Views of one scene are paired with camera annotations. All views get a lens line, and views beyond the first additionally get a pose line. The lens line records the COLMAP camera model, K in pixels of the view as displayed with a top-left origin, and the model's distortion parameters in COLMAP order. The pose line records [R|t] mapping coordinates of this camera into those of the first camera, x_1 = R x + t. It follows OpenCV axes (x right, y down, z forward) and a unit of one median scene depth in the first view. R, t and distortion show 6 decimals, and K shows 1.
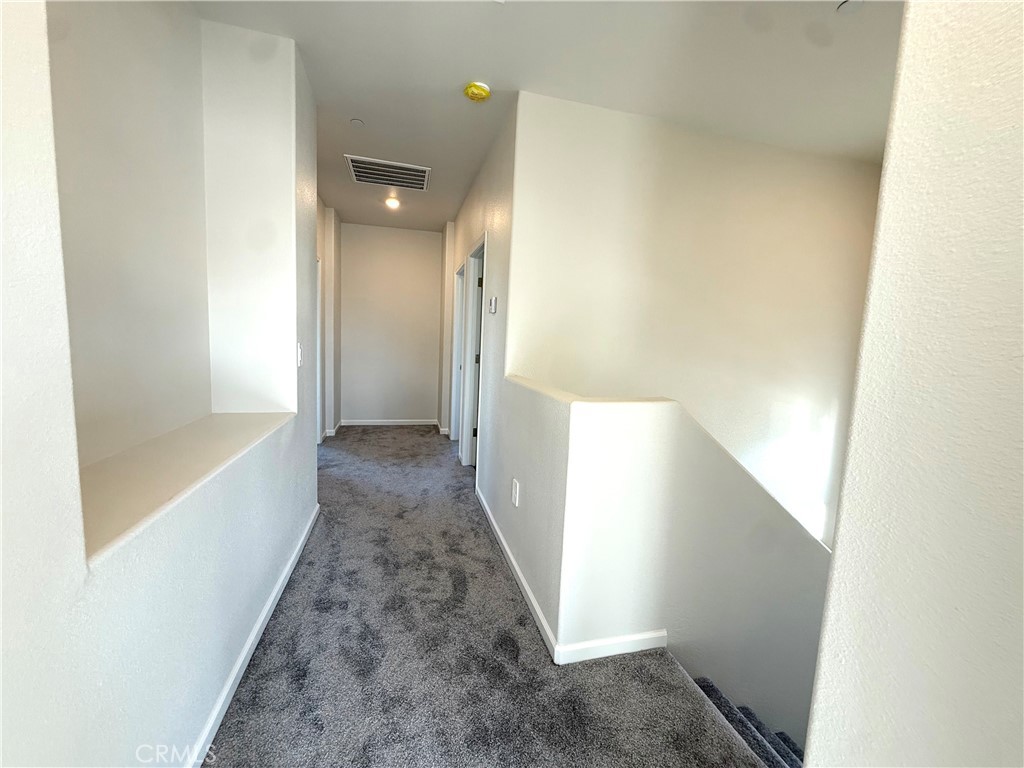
lens RADIAL K [[409.0, 0, 513.8], [0, 409.0, 384.0], [0, 0, 1]] dist [-0.000215, 0.000006]
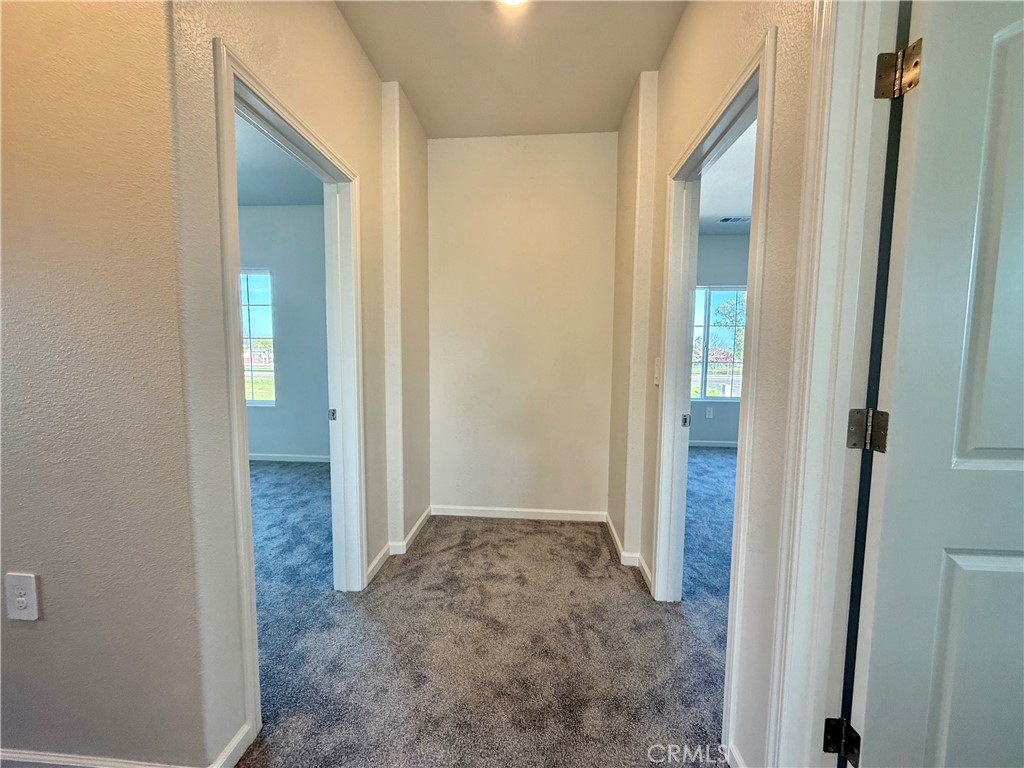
lens RADIAL K [[409.0, 0, 513.8], [0, 409.0, 384.0], [0, 0, 1]] dist [-0.000215, 0.000006]
pose [[0.944918, -0.007165, -0.327230, -0.151179], [-0.002785, 0.999548, -0.029927, -0.061358], [0.327296, 0.029190, 0.944471, 0.565587]]
